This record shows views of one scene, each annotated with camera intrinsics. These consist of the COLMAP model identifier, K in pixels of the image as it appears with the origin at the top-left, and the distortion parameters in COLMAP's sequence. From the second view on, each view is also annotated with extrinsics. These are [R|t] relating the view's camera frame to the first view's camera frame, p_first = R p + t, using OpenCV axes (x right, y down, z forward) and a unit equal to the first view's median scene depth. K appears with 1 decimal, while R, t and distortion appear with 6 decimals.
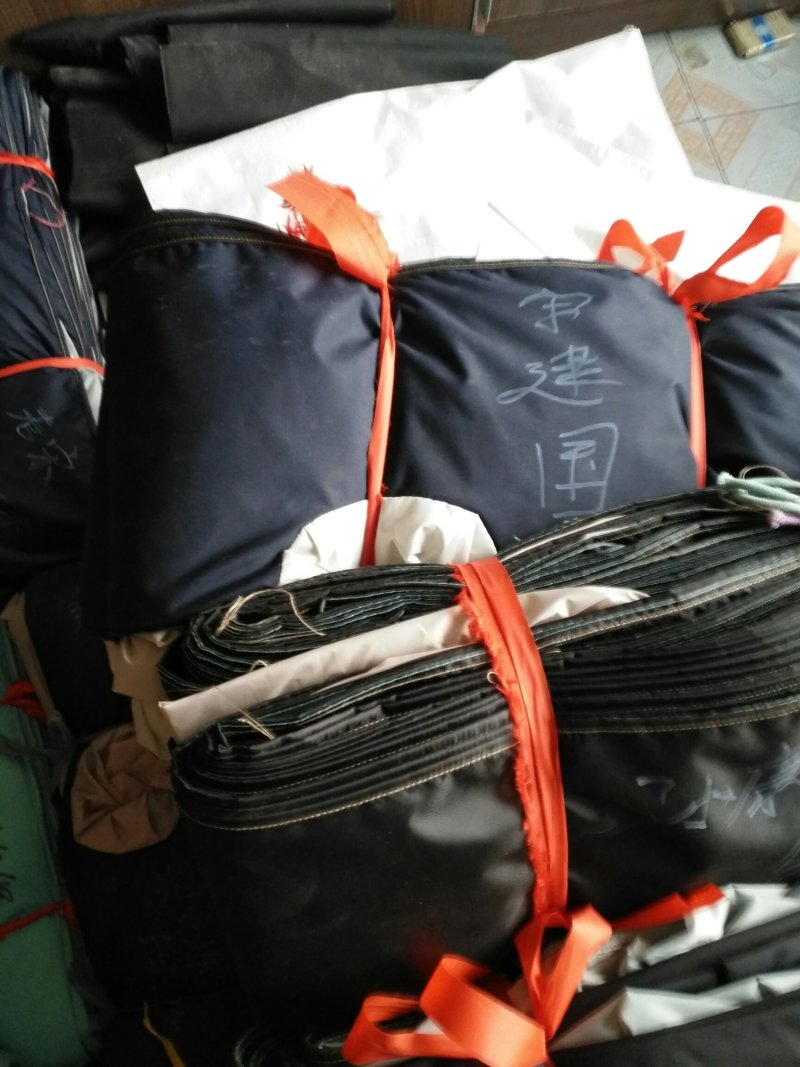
lens RADIAL K [[850.8, 0, 400.0], [0, 850.8, 533.5], [0, 0, 1]] dist [0.004145, -0.003035]
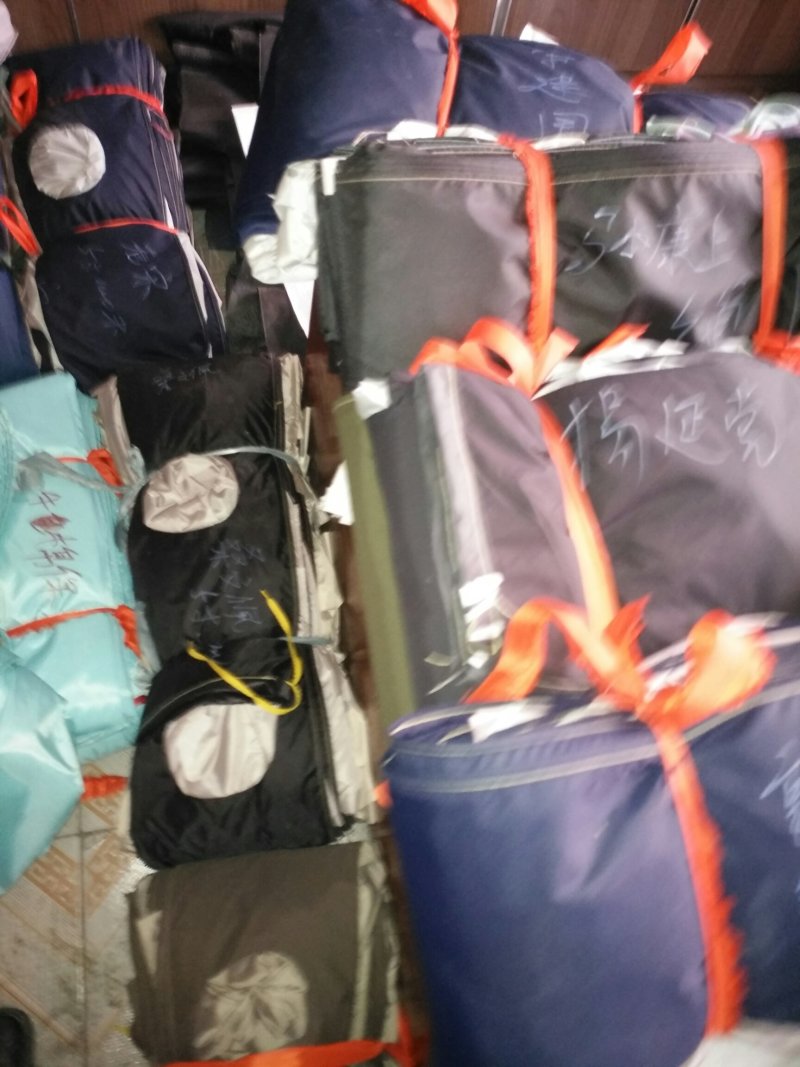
lens RADIAL K [[817.4, 0, 408.5], [0, 817.4, 496.2], [0, 0, 1]] dist [0.001060, 0.002504]
pose [[0.994906, 0.088802, 0.047718, -0.100641], [-0.078533, 0.979509, -0.185460, 0.905284], [-0.063209, 0.180767, 0.981493, -0.396899]]
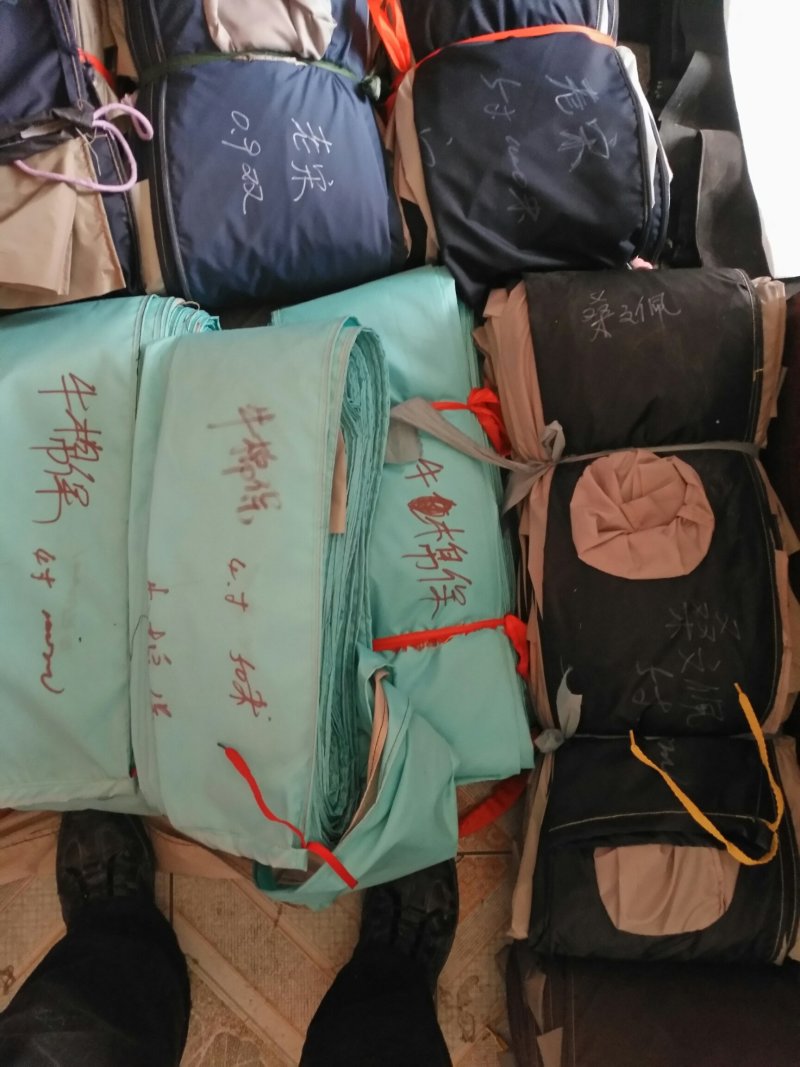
lens RADIAL K [[850.8, 0, 400.0], [0, 850.8, 533.5], [0, 0, 1]] dist [0.004145, -0.003035]
pose [[0.966981, 0.236052, -0.096063, -0.860339], [-0.215583, 0.958677, 0.185642, 0.365995], [0.135915, -0.158803, 0.977910, 0.115429]]
